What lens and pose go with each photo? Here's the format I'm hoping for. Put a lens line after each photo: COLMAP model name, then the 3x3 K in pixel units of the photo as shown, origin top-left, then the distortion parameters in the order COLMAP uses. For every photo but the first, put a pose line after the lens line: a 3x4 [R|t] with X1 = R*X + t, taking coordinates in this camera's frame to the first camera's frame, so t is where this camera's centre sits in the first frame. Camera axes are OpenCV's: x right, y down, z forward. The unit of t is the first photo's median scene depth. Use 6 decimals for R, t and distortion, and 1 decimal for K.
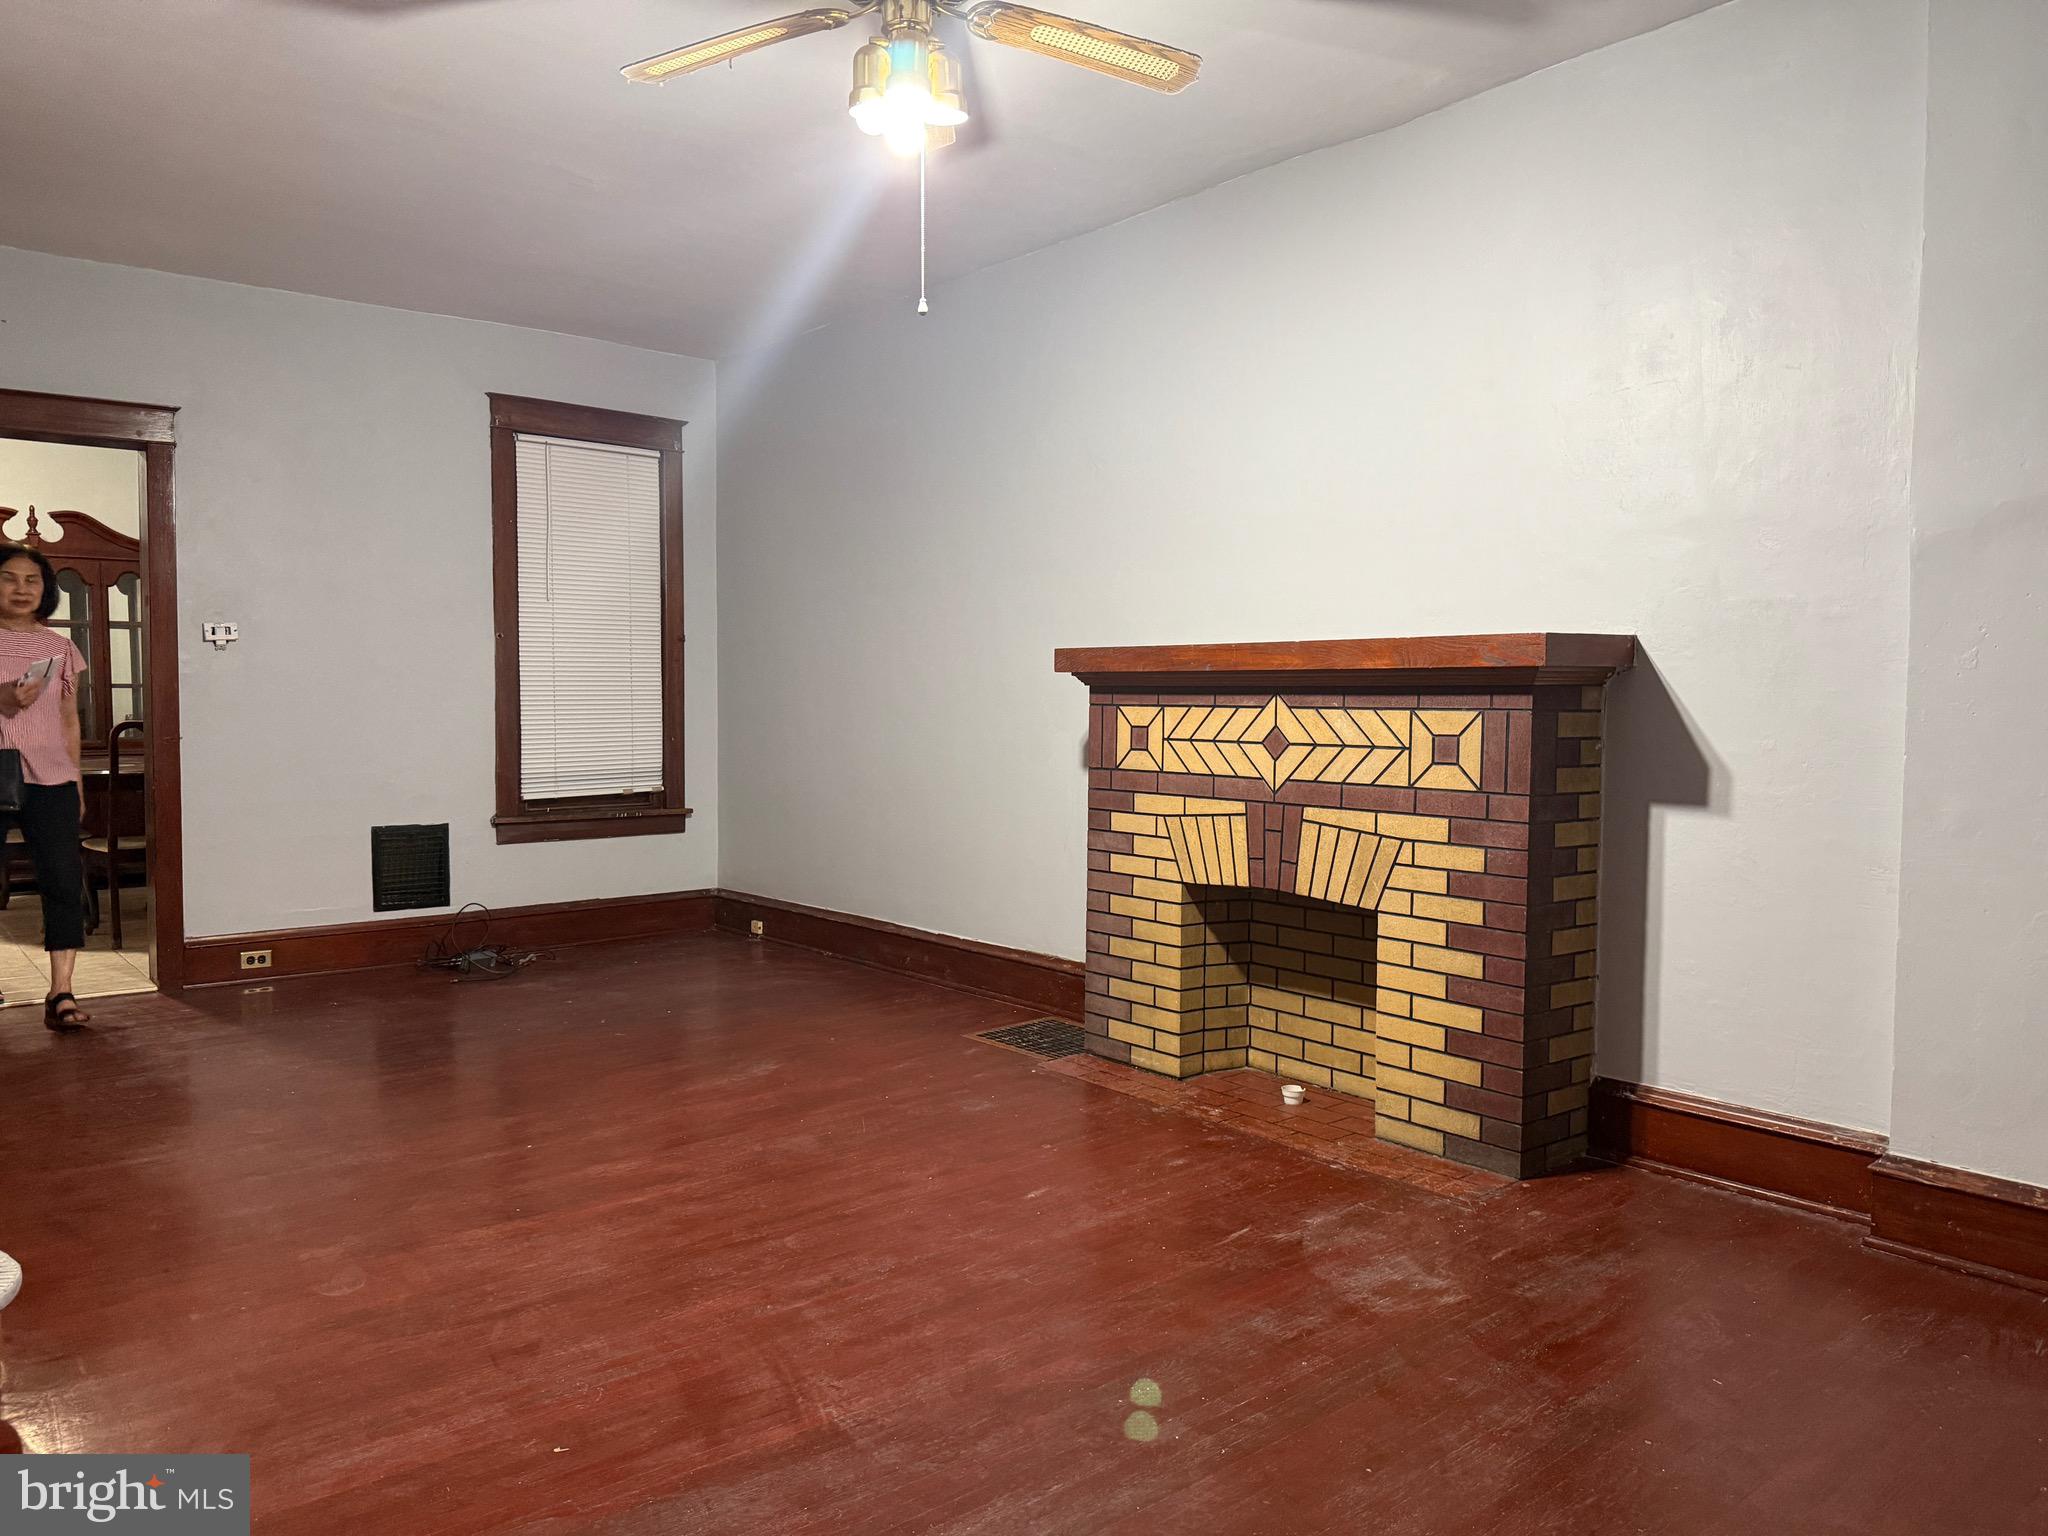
lens RADIAL K [[1384.9, 0, 1024.0], [0, 1384.9, 768.0], [0, 0, 1]] dist [0.167804, -0.294248]
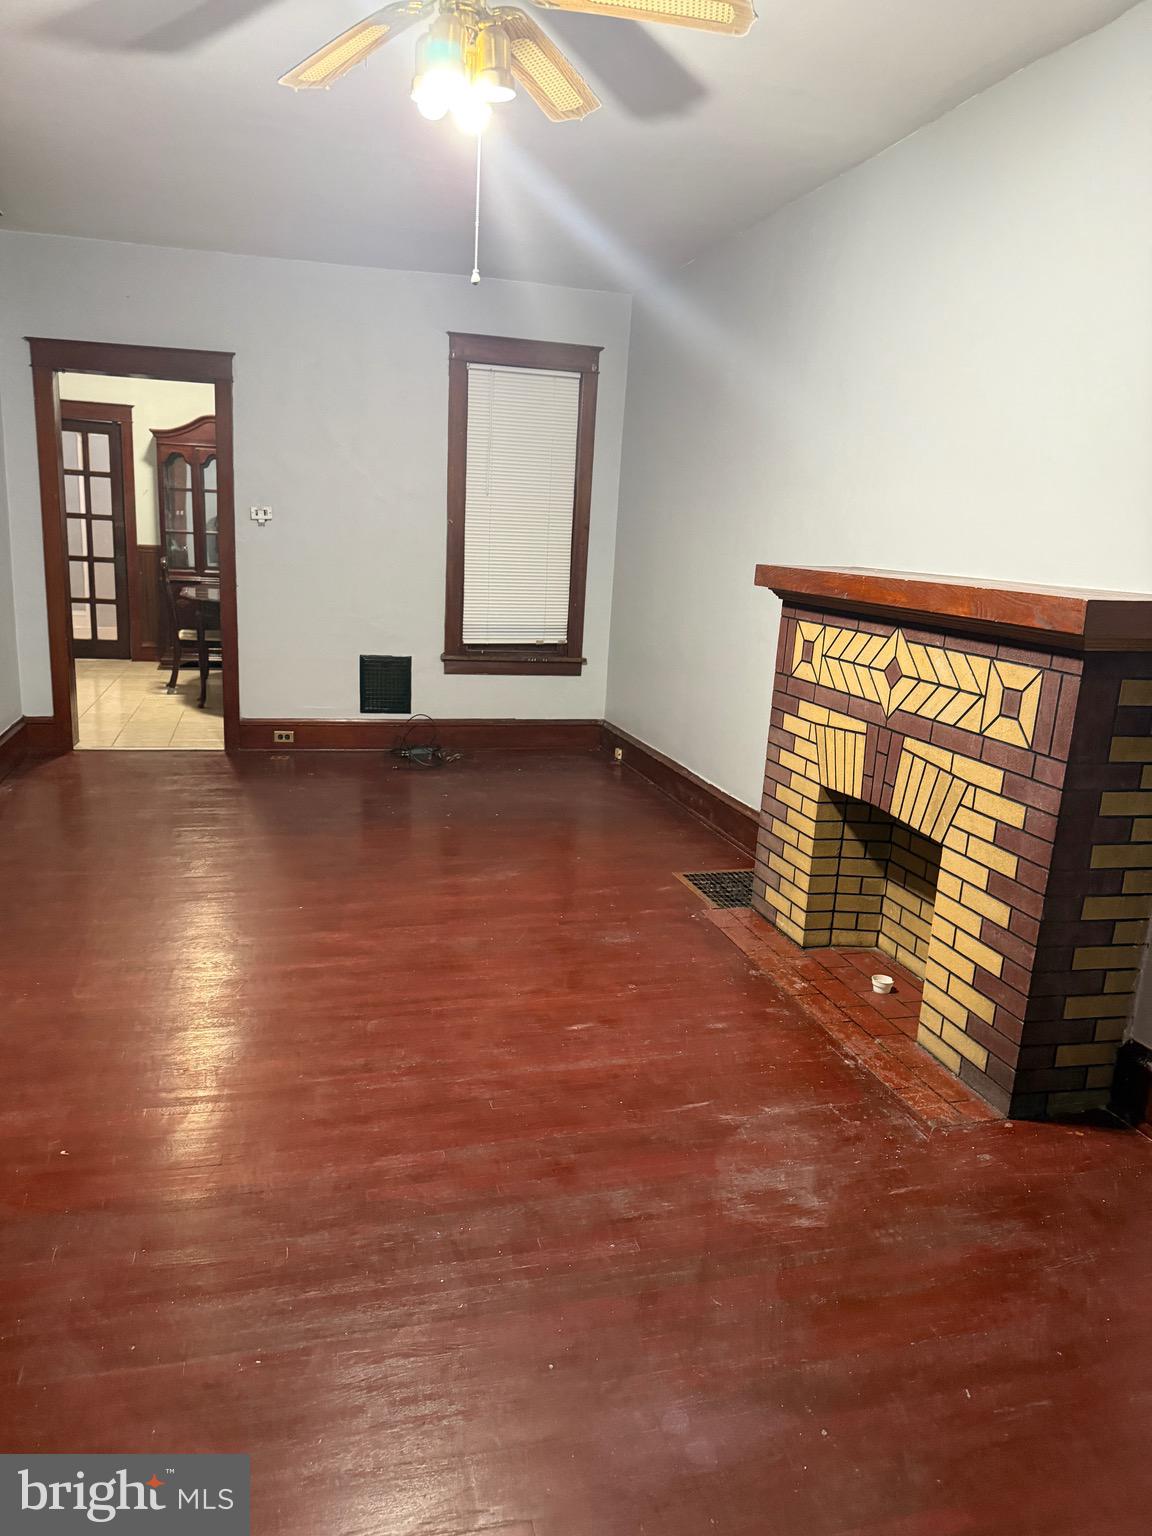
lens RADIAL K [[1038.7, 0, 569.1], [0, 1038.7, 775.2], [0, 0, 1]] dist [0.167804, -0.294248]
pose [[0.909473, 0.133500, -0.393747, 0.282773], [-0.067719, 0.981965, 0.176519, -0.066572], [0.410211, -0.133876, 0.902111, 0.158186]]
